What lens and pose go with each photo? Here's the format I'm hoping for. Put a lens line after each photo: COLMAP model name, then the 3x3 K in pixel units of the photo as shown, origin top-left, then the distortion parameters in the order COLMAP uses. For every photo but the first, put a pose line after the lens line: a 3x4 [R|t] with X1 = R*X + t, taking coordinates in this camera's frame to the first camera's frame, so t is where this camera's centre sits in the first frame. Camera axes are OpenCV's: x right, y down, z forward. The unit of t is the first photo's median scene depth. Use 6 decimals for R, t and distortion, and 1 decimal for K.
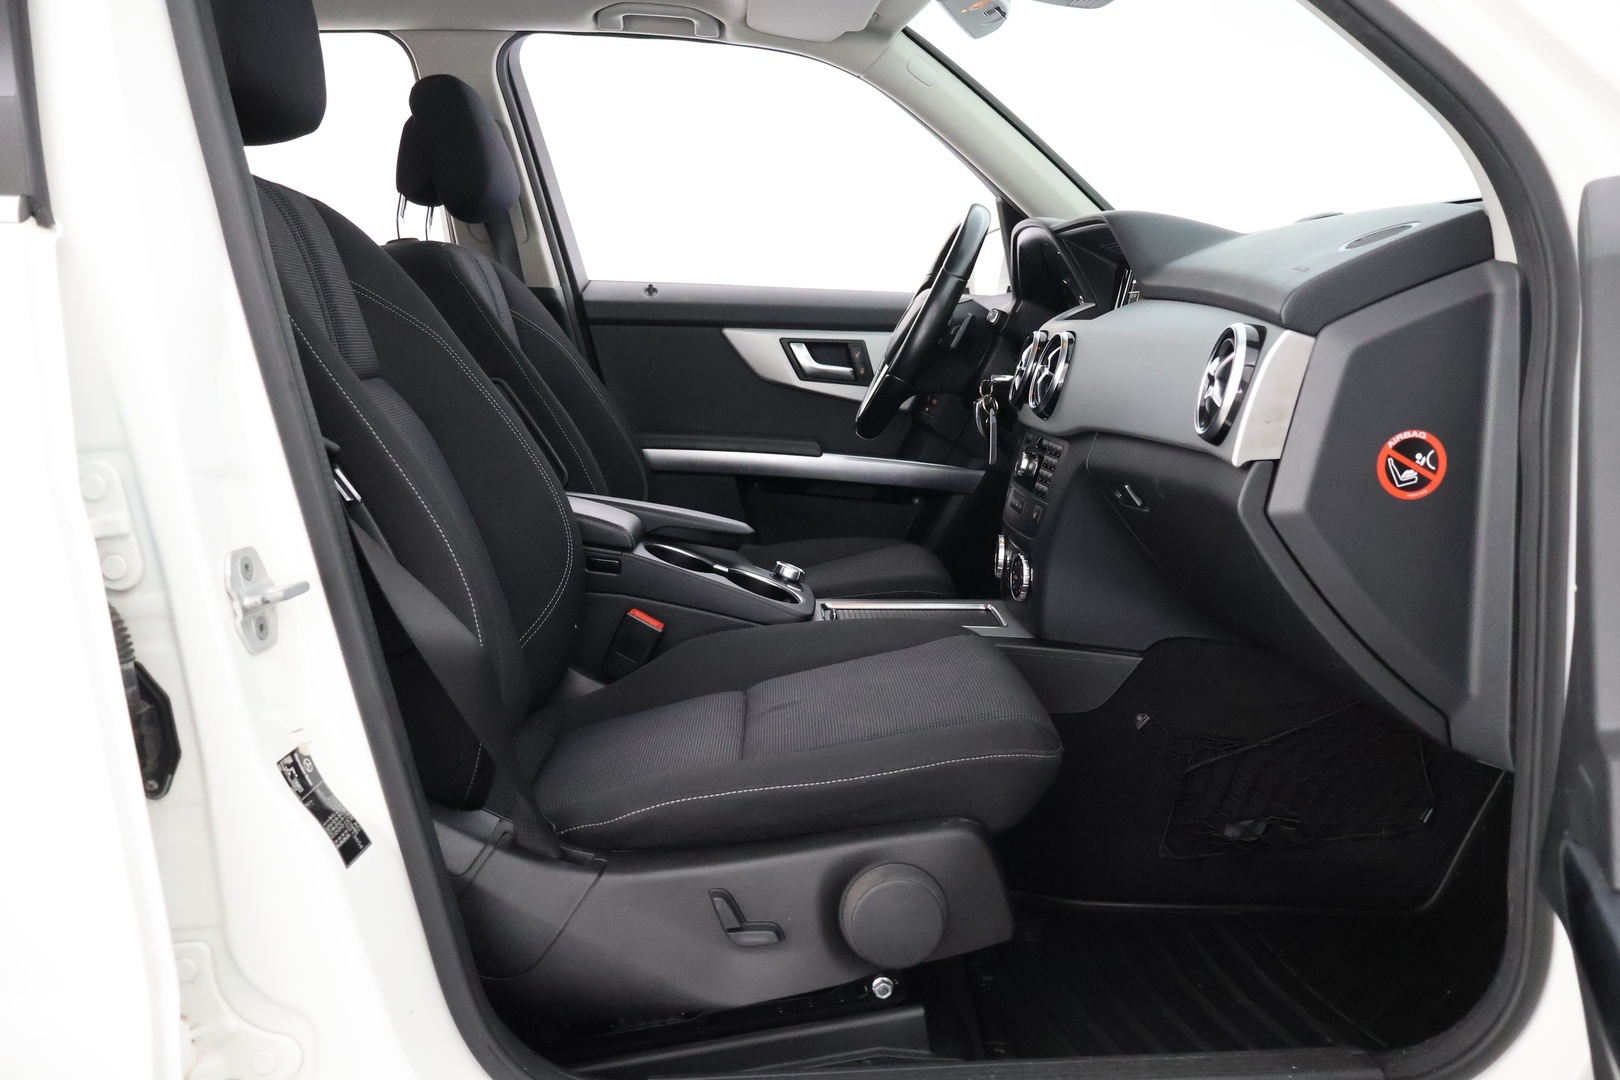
lens RADIAL K [[1376.2, 0, 810.0], [0, 1376.2, 540.0], [0, 0, 1]] dist [0.006503, 0.002670]
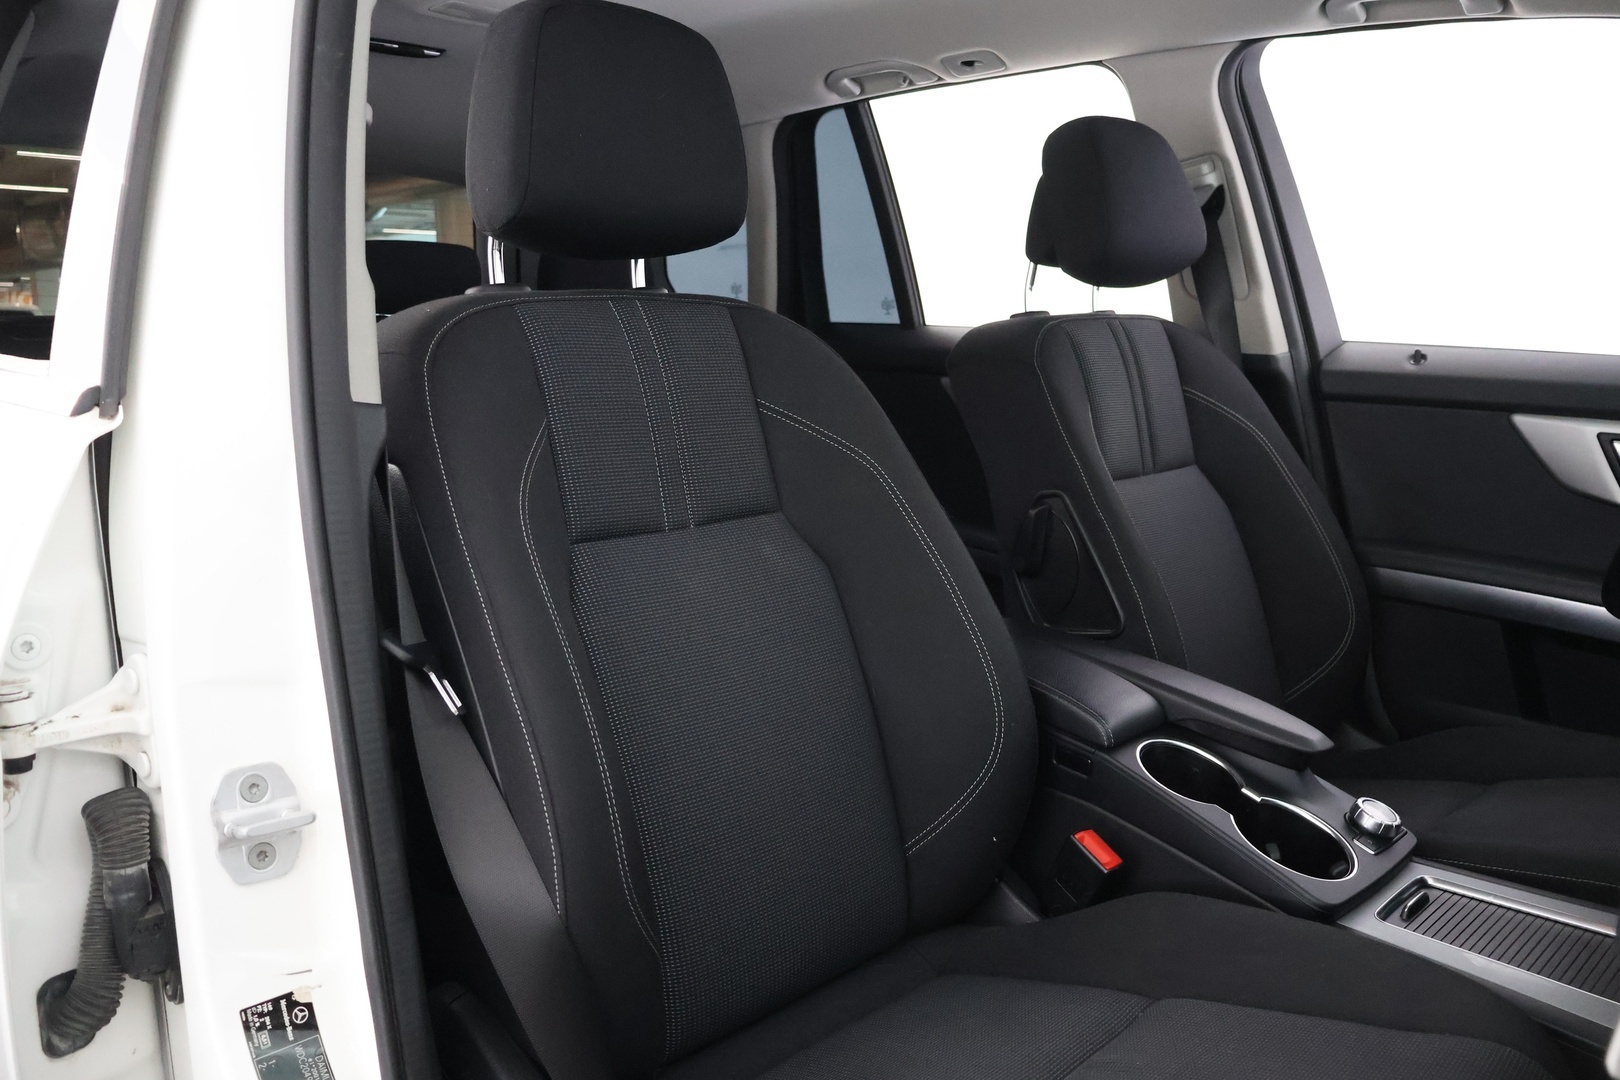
lens RADIAL K [[1376.2, 0, 810.0], [0, 1376.2, 540.0], [0, 0, 1]] dist [0.006503, 0.002670]
pose [[0.712510, 0.118345, -0.691609, 0.196999], [-0.107776, 0.992436, 0.058788, -0.100211], [0.693335, 0.032652, 0.719875, 0.255685]]
